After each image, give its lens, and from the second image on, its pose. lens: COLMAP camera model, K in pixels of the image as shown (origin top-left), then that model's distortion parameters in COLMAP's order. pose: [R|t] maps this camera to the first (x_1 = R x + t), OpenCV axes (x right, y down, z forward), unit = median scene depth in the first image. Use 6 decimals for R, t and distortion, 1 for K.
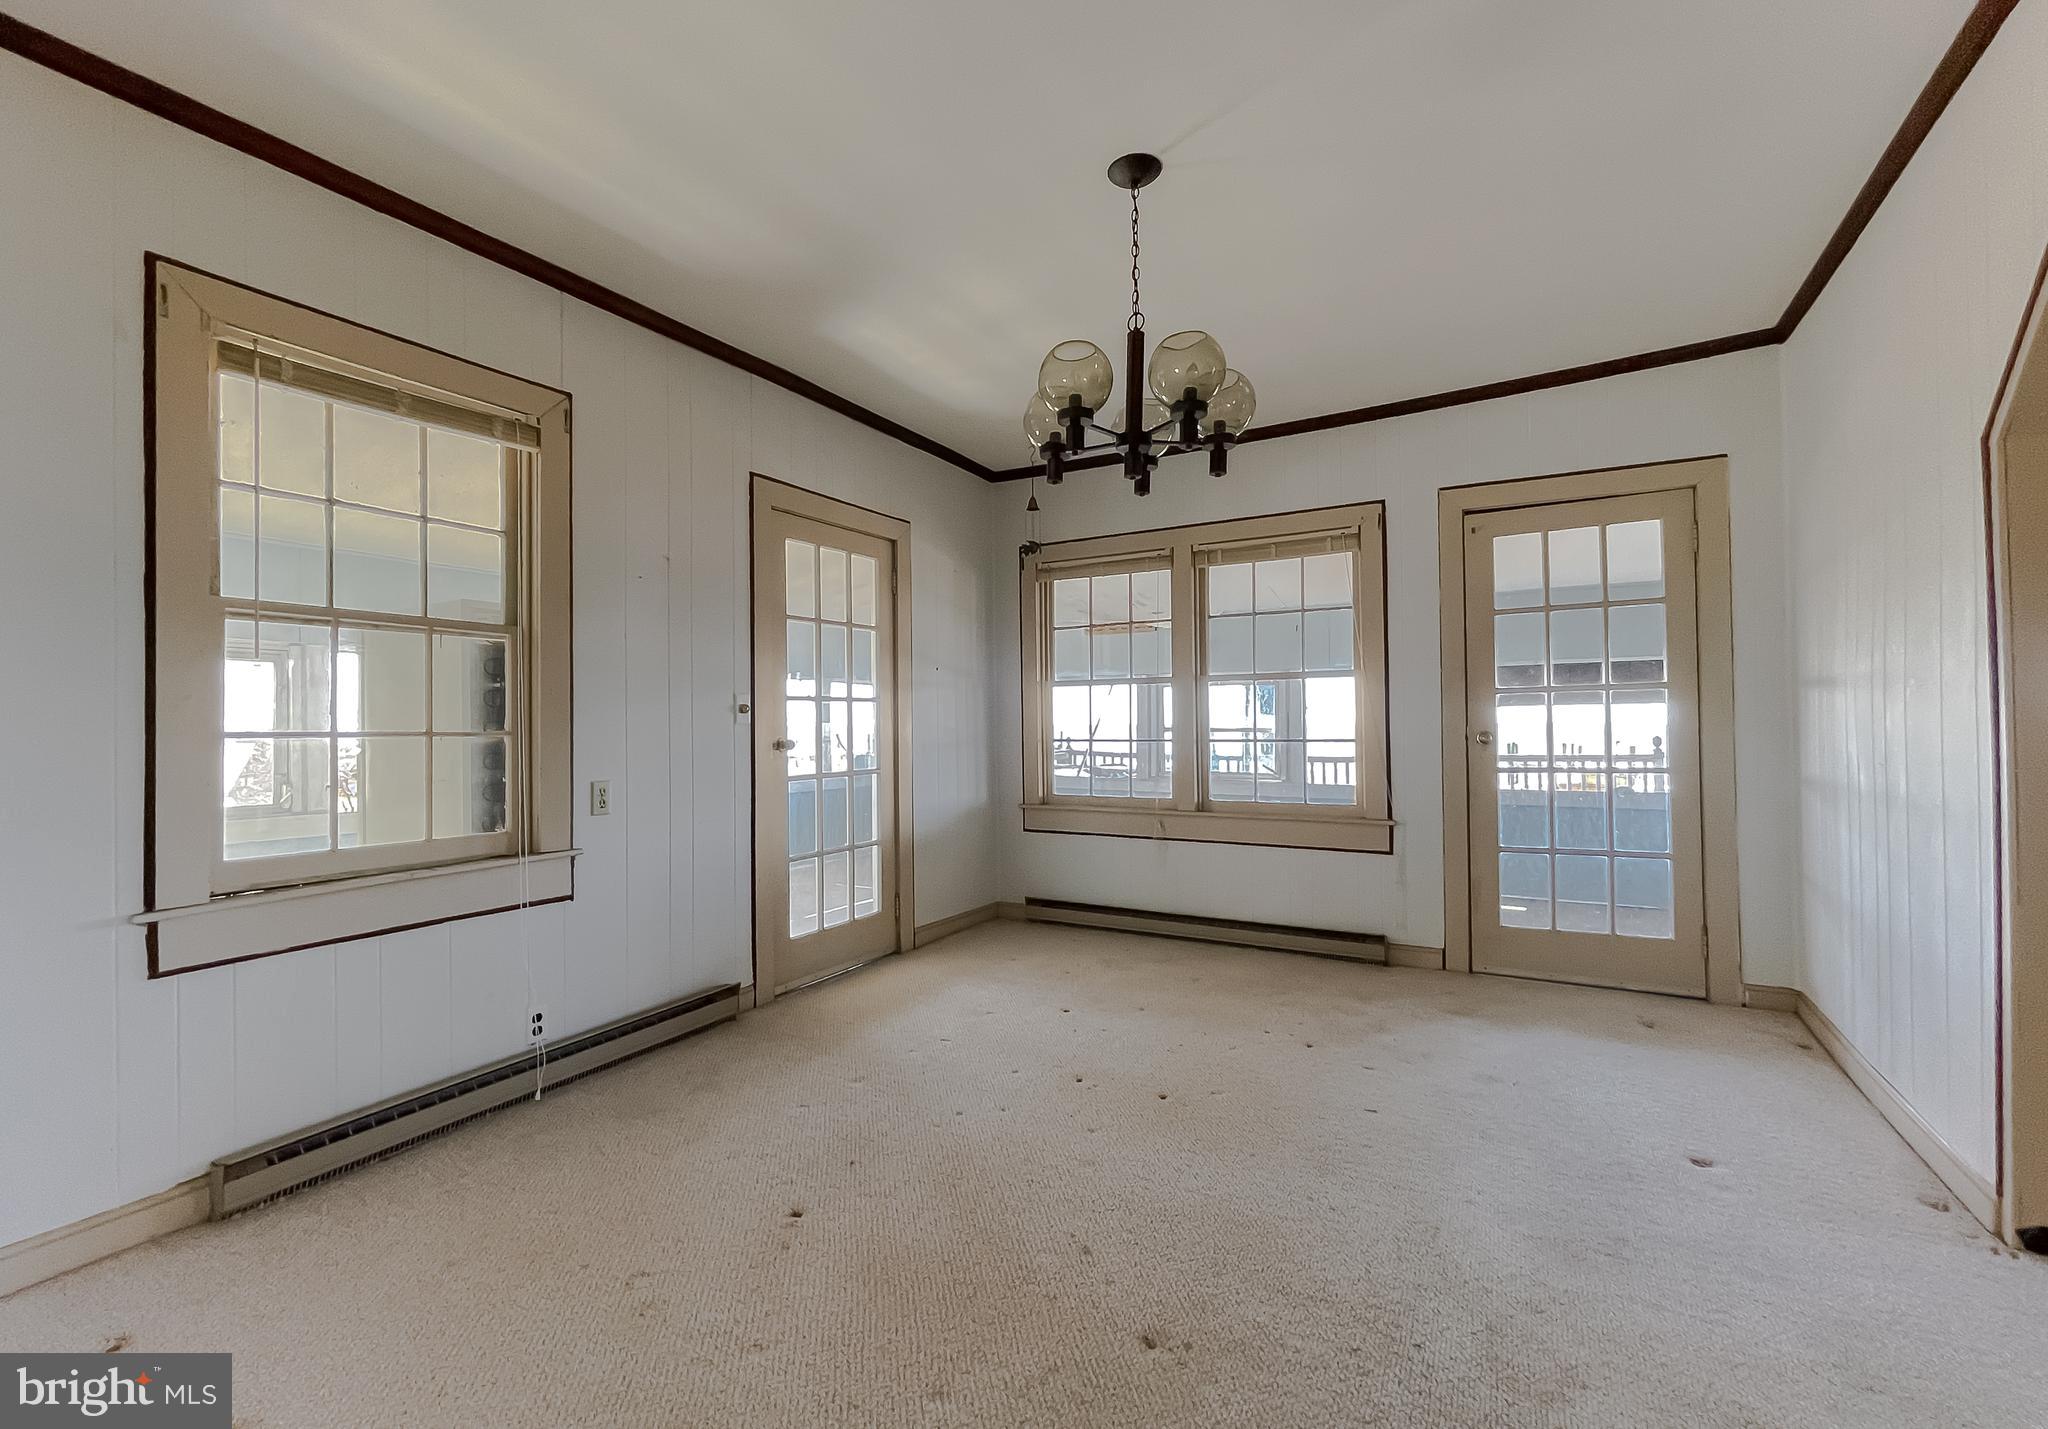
lens RADIAL K [[889.7, 0, 1024.0], [0, 889.7, 714.5], [0, 0, 1]] dist [0.002649, -0.000207]
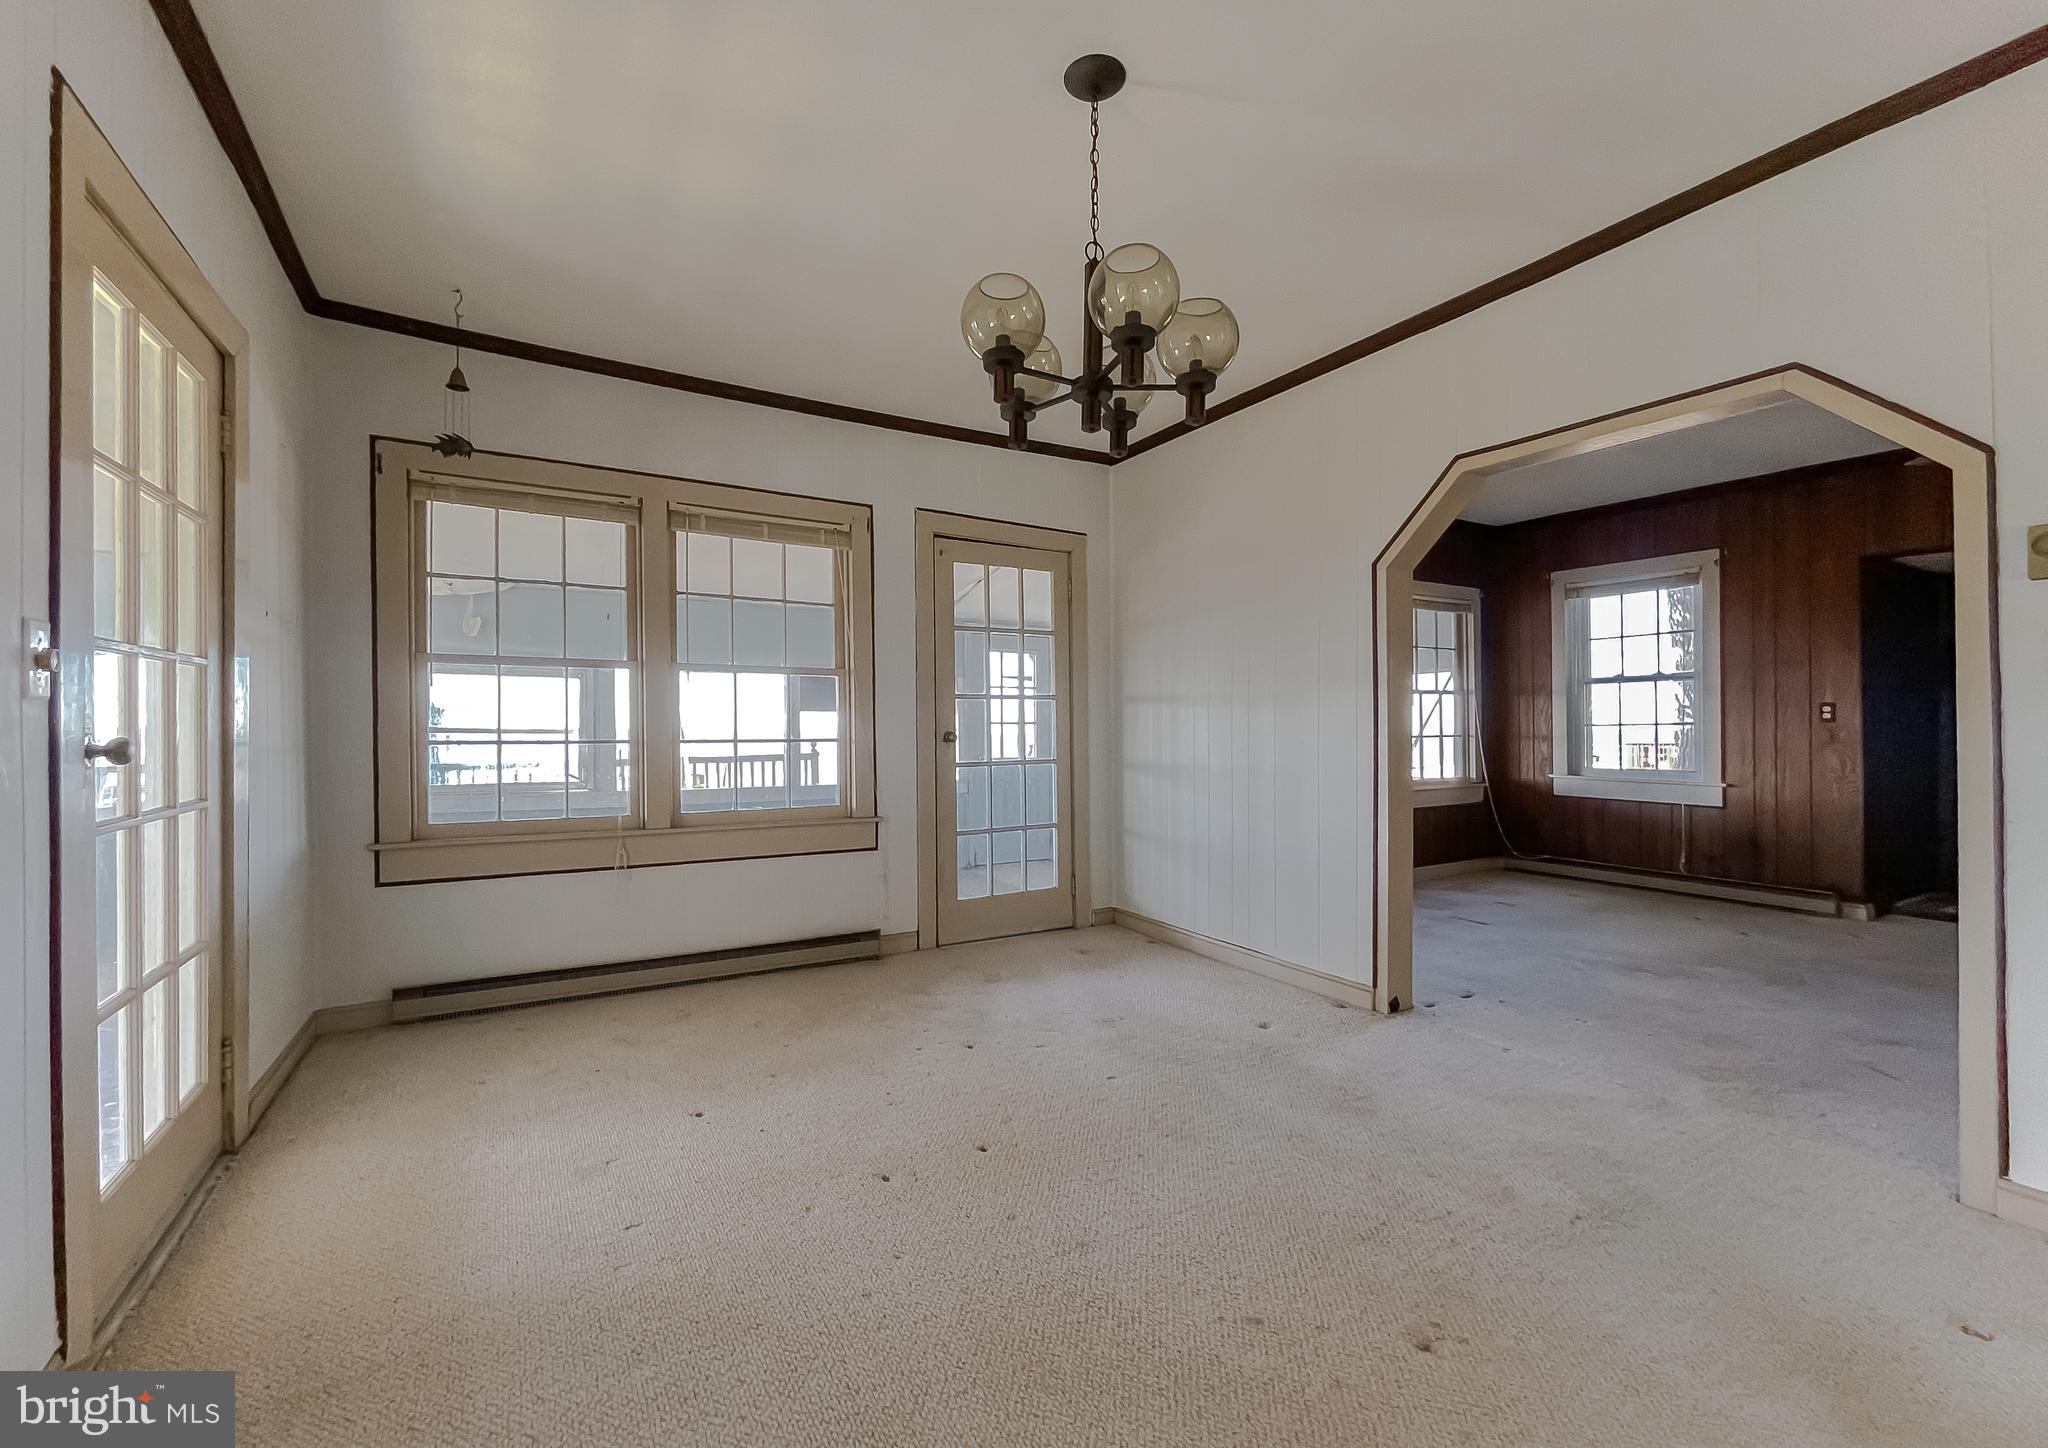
lens RADIAL K [[842.8, 0, 1019.6], [0, 842.8, 718.2], [0, 0, 1]] dist [-0.001639, -0.000357]
pose [[0.498396, 0.020812, 0.866699, -0.348097], [-0.015374, 0.999767, -0.015167, 0.016661], [-0.866813, -0.005766, 0.498600, 0.365939]]
